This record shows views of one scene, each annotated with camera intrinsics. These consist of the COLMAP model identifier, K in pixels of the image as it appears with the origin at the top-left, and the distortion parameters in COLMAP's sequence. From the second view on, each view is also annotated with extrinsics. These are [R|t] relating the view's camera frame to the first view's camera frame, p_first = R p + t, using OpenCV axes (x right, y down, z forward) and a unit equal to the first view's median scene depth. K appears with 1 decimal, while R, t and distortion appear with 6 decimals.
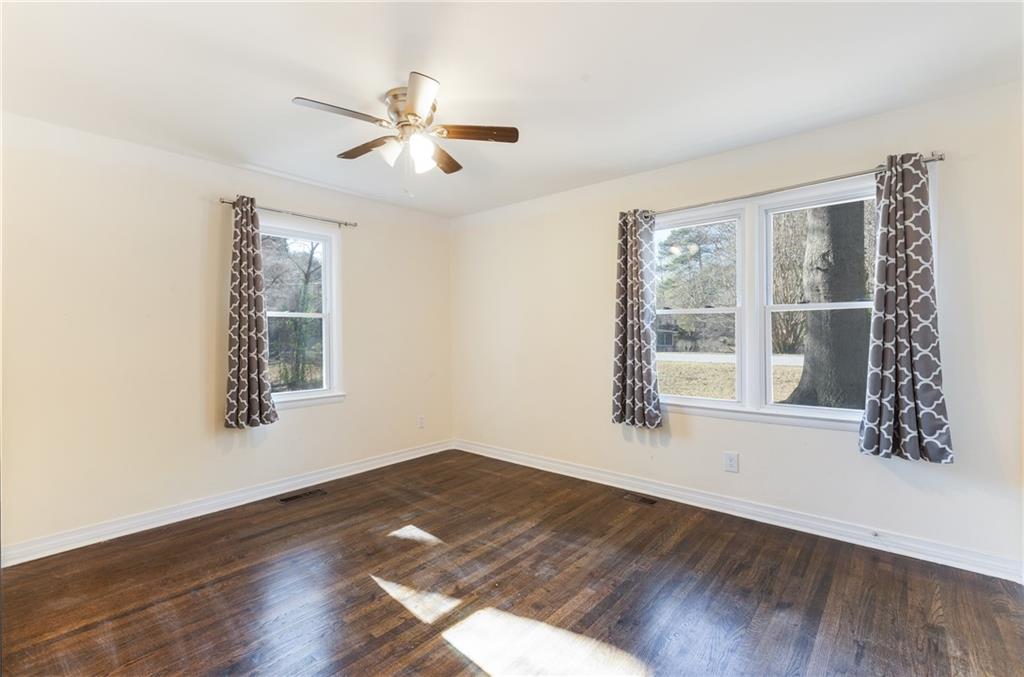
lens RADIAL K [[455.3, 0, 516.3], [0, 455.3, 333.6], [0, 0, 1]] dist [0.001279, -0.000650]
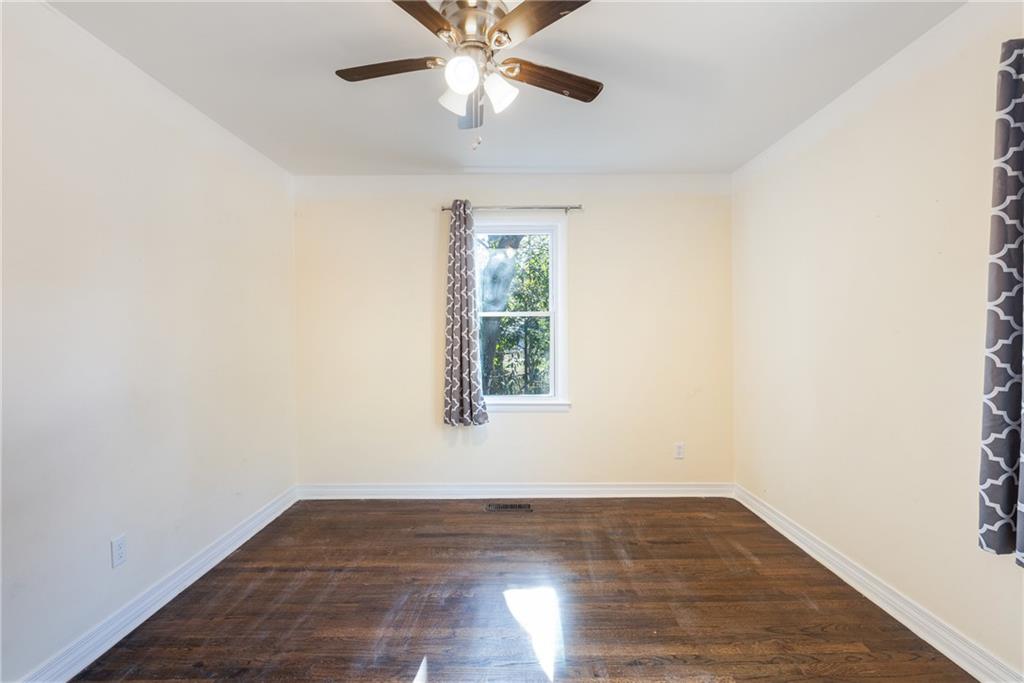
lens RADIAL K [[459.5, 0, 517.6], [0, 459.5, 334.5], [0, 0, 1]] dist [0.000202, 0.000148]
pose [[0.651590, 0.005514, -0.758551, 0.274751], [-0.003929, 0.999985, 0.003894, -0.002778], [0.758561, 0.000443, 0.651602, 0.421855]]
